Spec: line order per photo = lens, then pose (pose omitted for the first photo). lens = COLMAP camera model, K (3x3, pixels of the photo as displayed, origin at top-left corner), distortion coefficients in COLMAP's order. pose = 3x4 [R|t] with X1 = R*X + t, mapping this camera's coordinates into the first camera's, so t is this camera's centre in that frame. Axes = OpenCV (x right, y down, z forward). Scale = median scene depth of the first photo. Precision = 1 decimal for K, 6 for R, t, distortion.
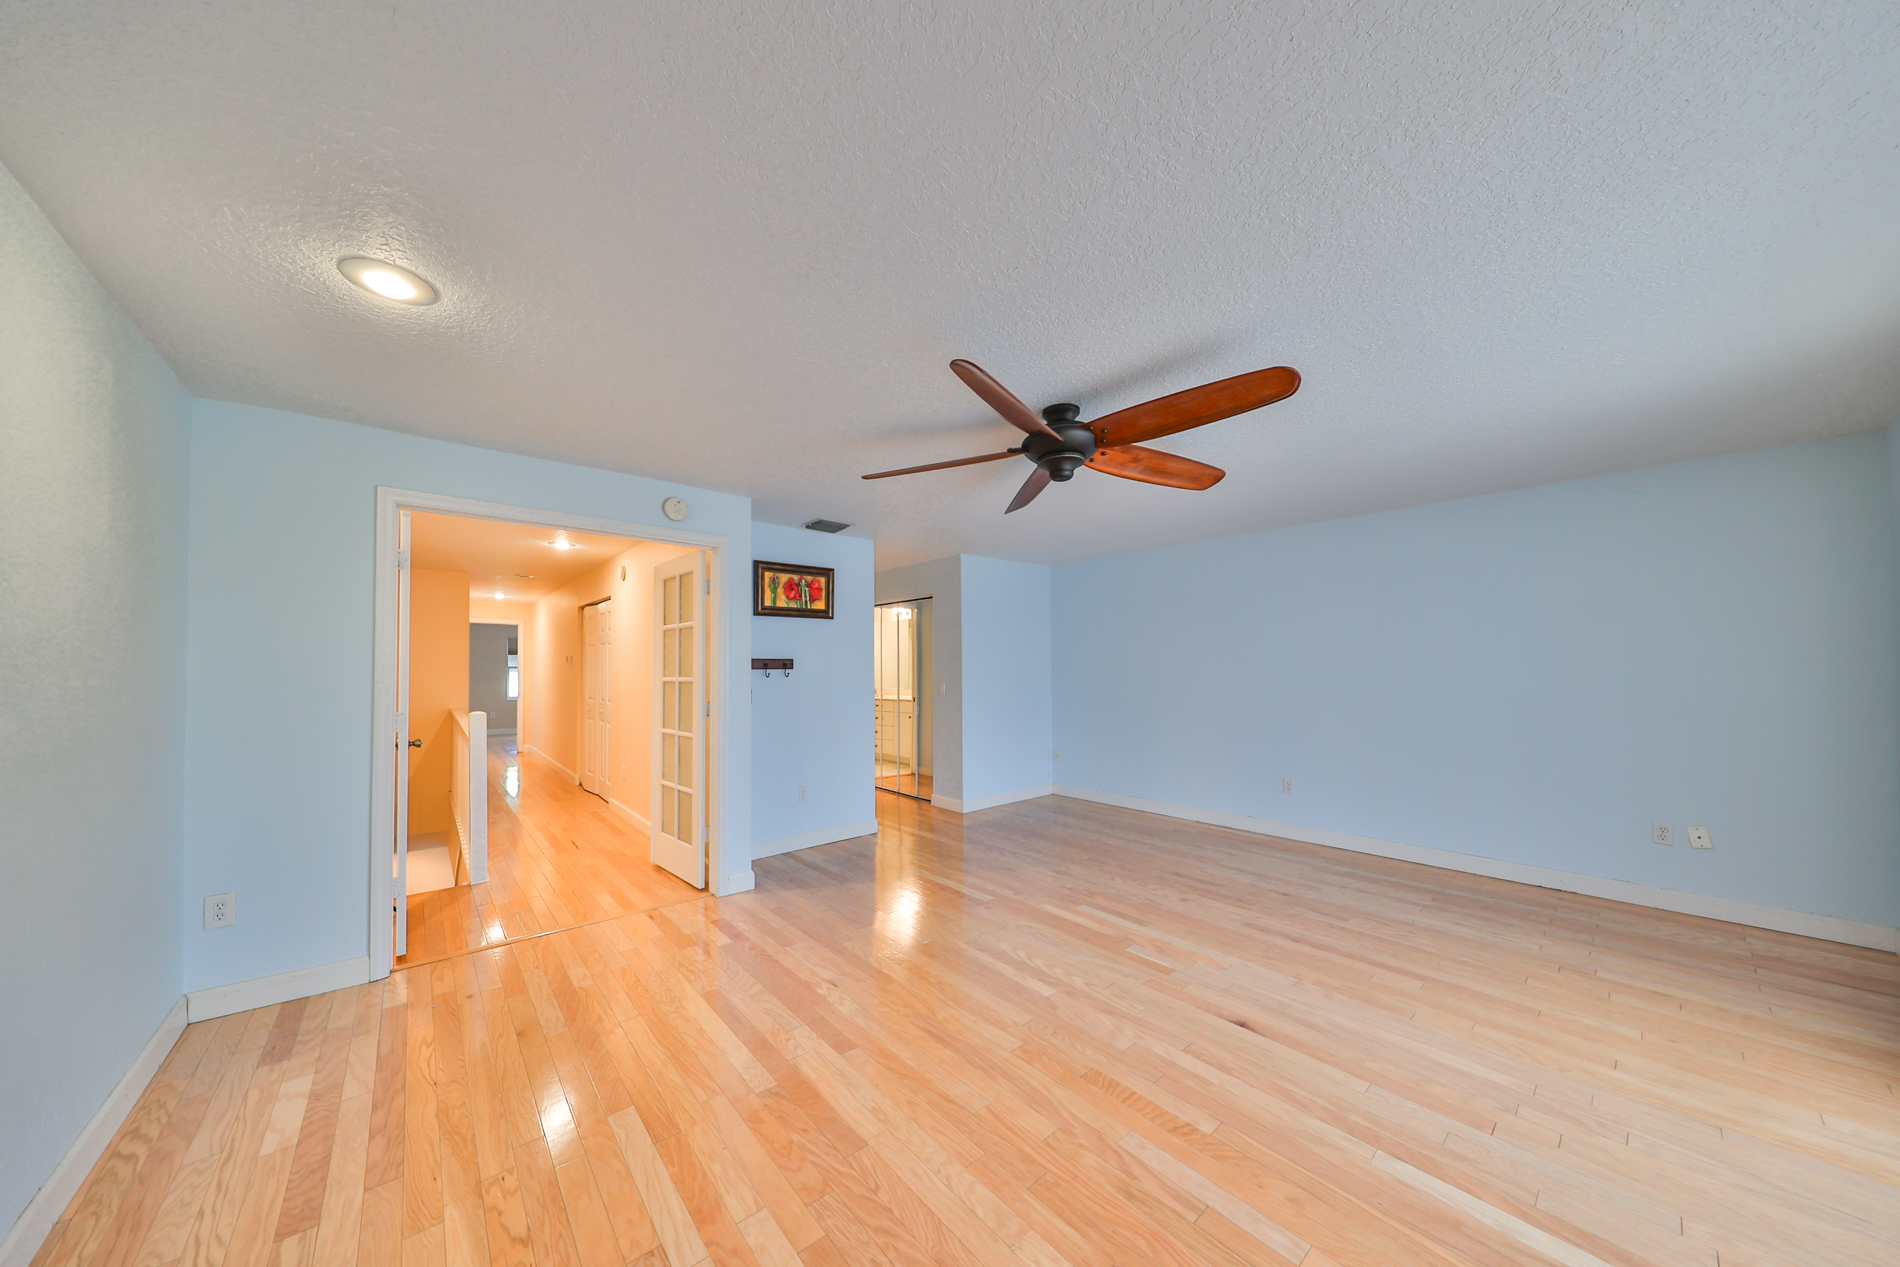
lens RADIAL K [[594.5, 0, 921.9], [0, 594.5, 660.5], [0, 0, 1]] dist [0.001900, -0.000032]
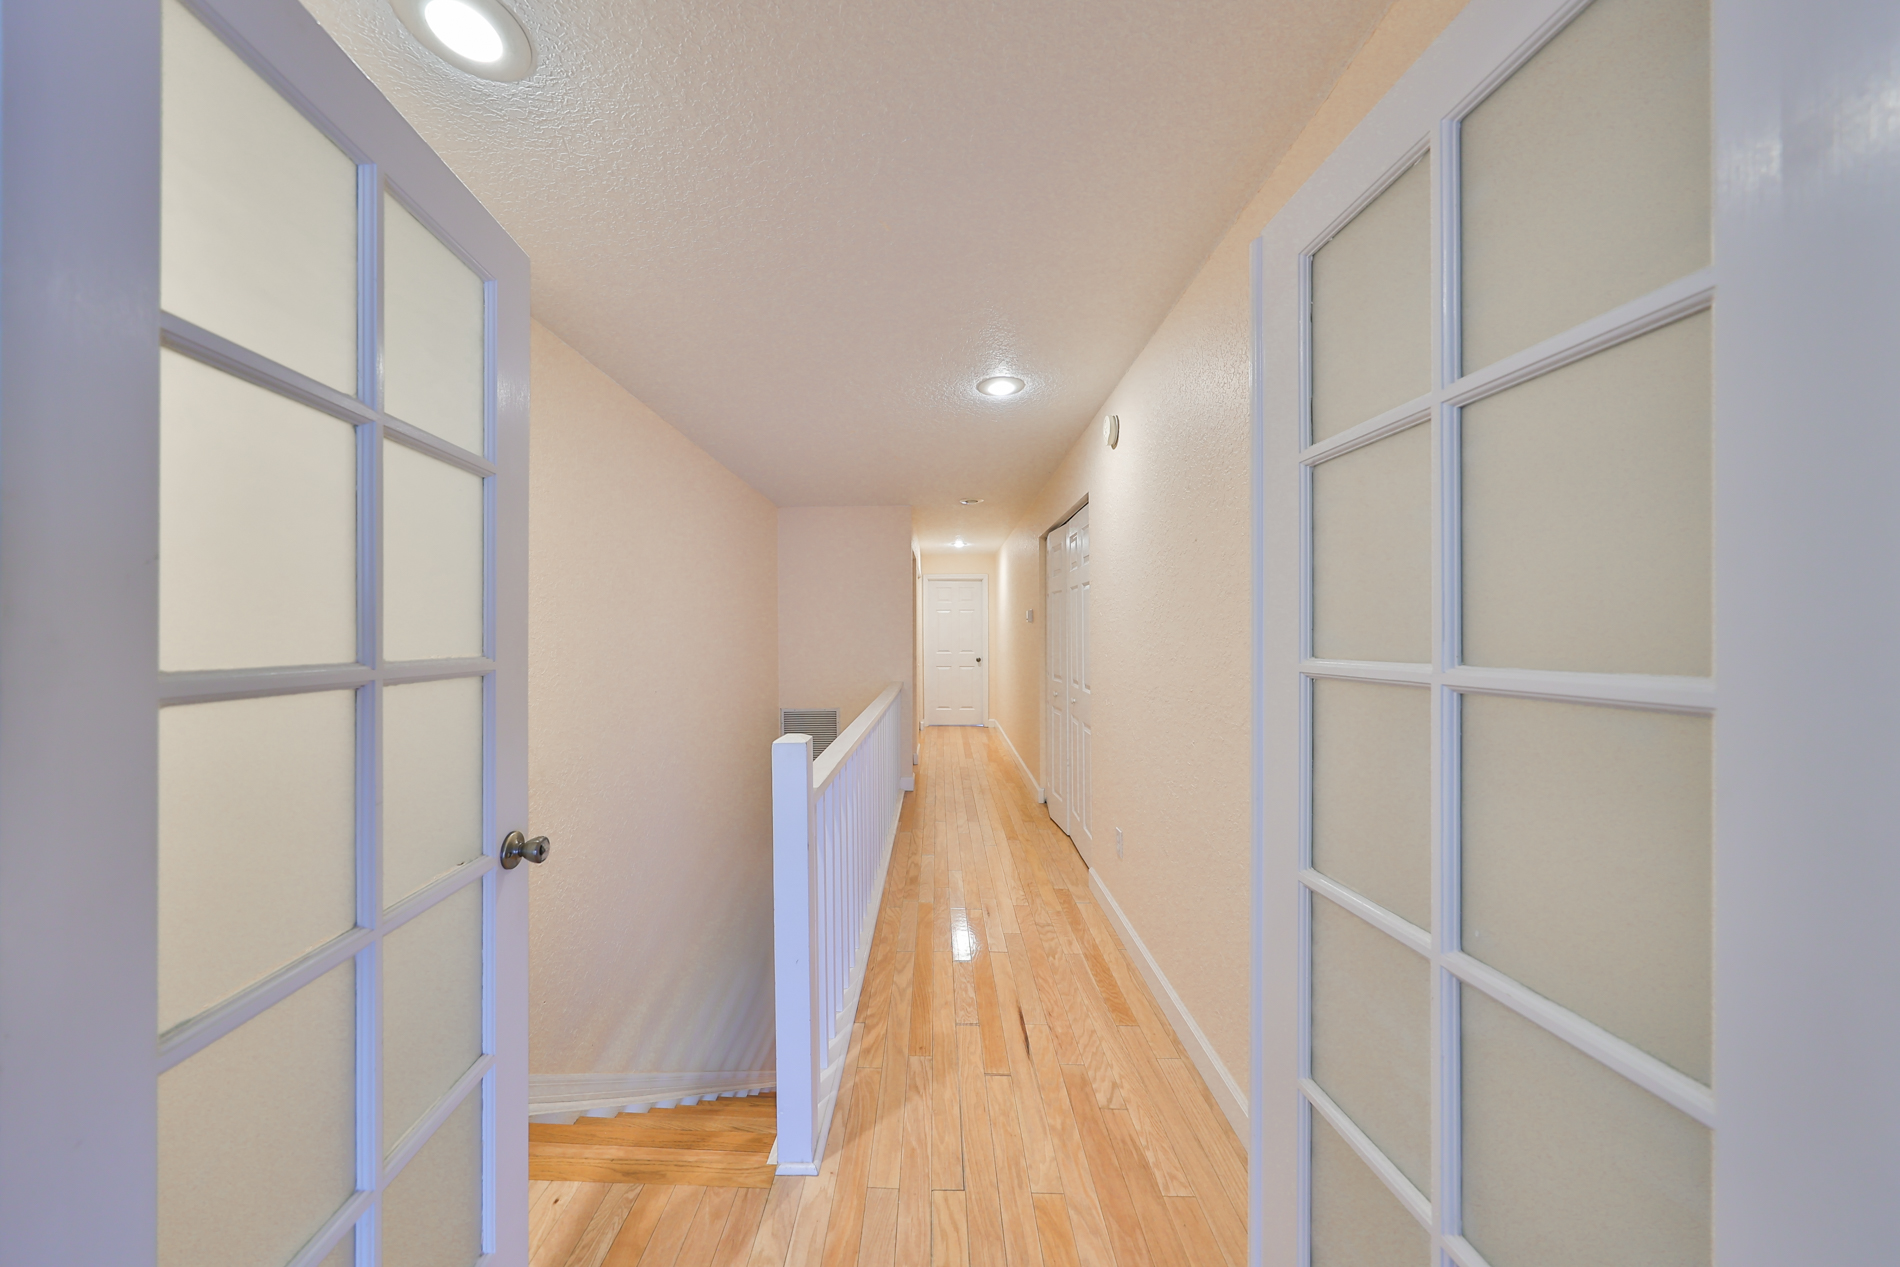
lens RADIAL K [[594.5, 0, 950.7], [0, 594.5, 628.4], [0, 0, 1]] dist [0.001900, -0.000032]
pose [[0.776390, -0.005616, -0.630228, -0.458978], [0.011881, 0.999913, 0.005726, 0.013909], [0.630141, -0.011933, 0.776389, 0.818933]]
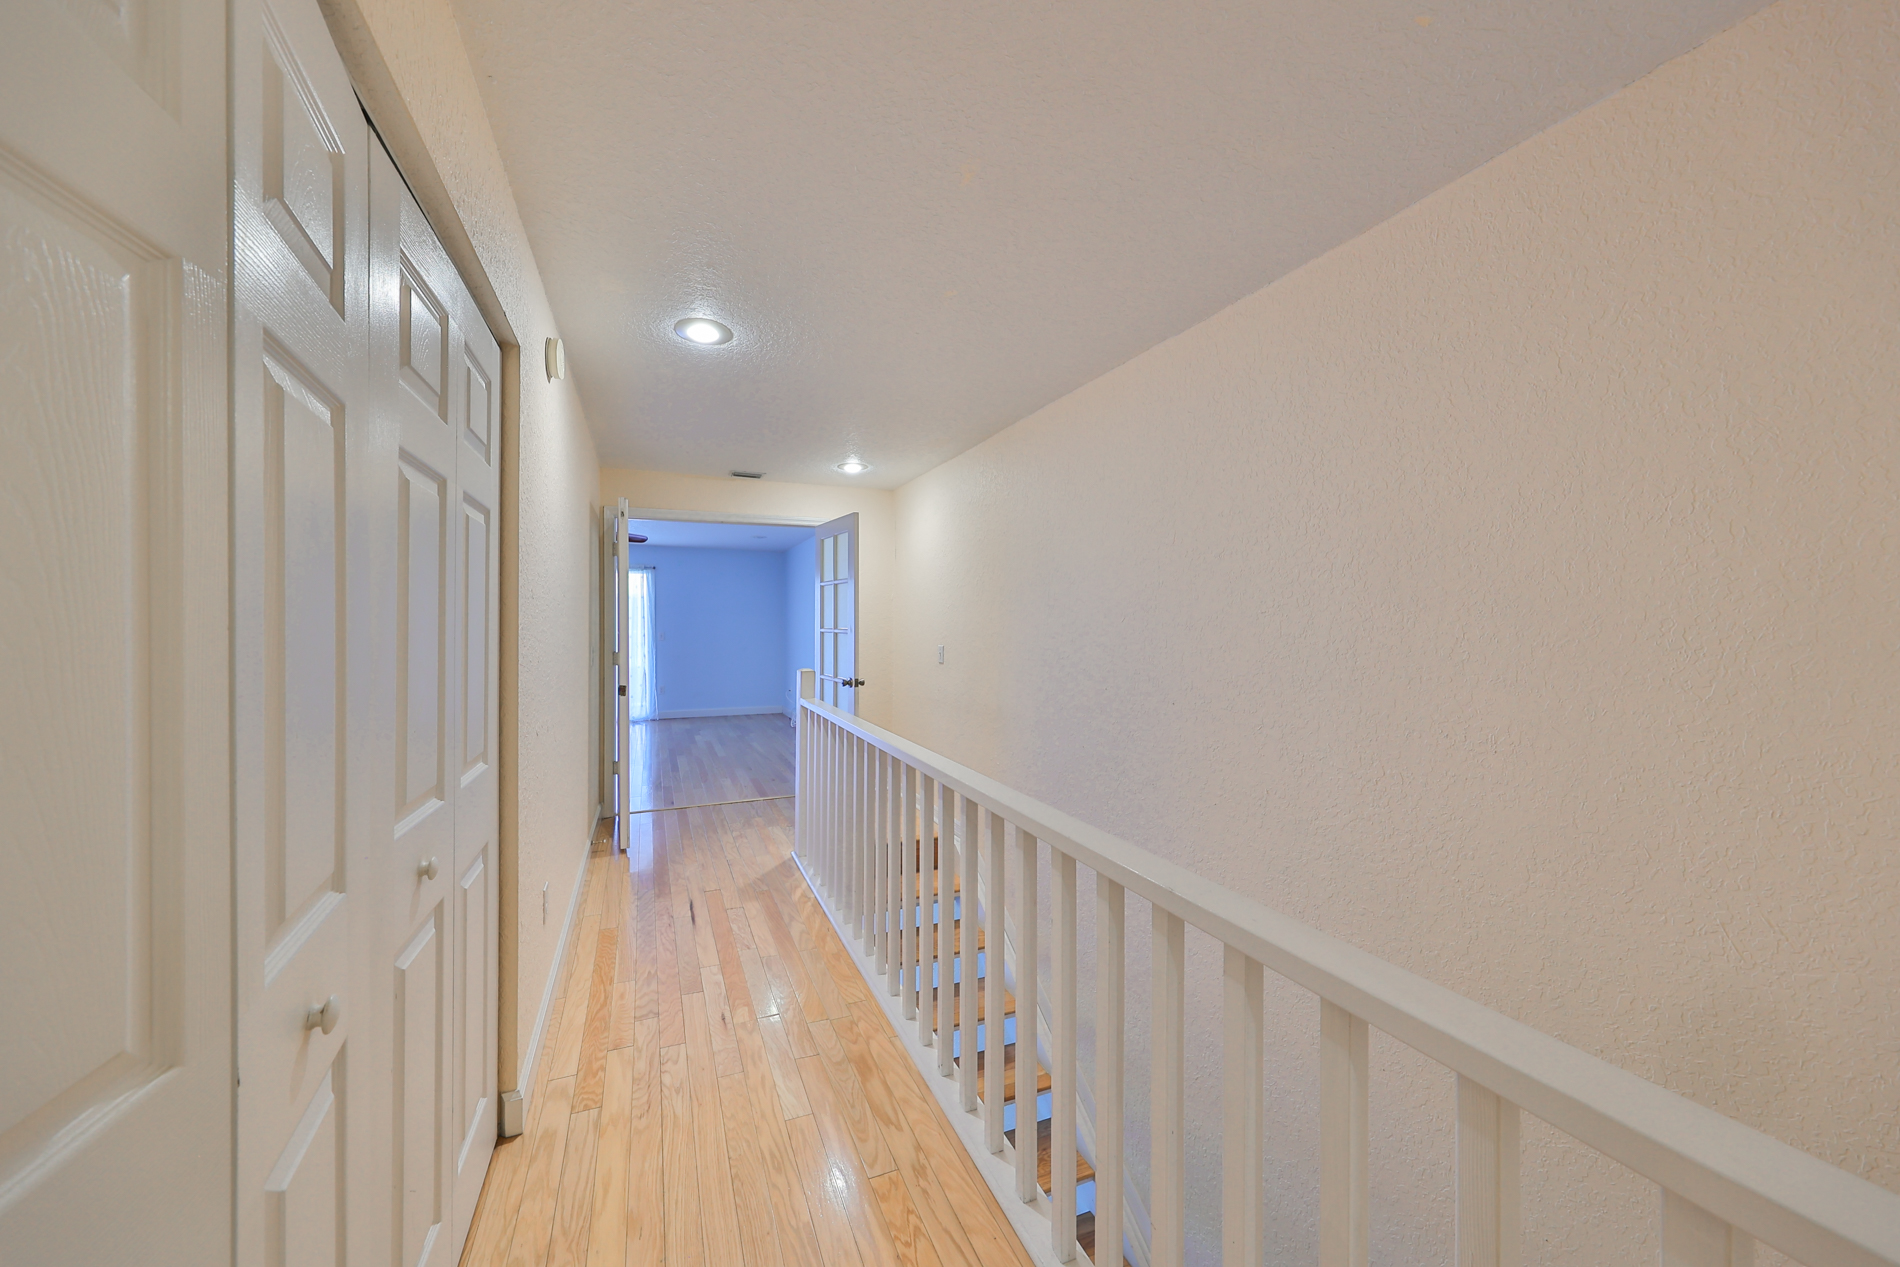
lens RADIAL K [[594.5, 0, 948.6], [0, 594.5, 625.5], [0, 0, 1]] dist [0.001900, -0.000032]
pose [[-0.973208, -0.003538, 0.229900, -1.277950], [-0.005214, 0.999964, -0.006684, 0.010741], [-0.229868, -0.007704, -0.973191, 1.994246]]
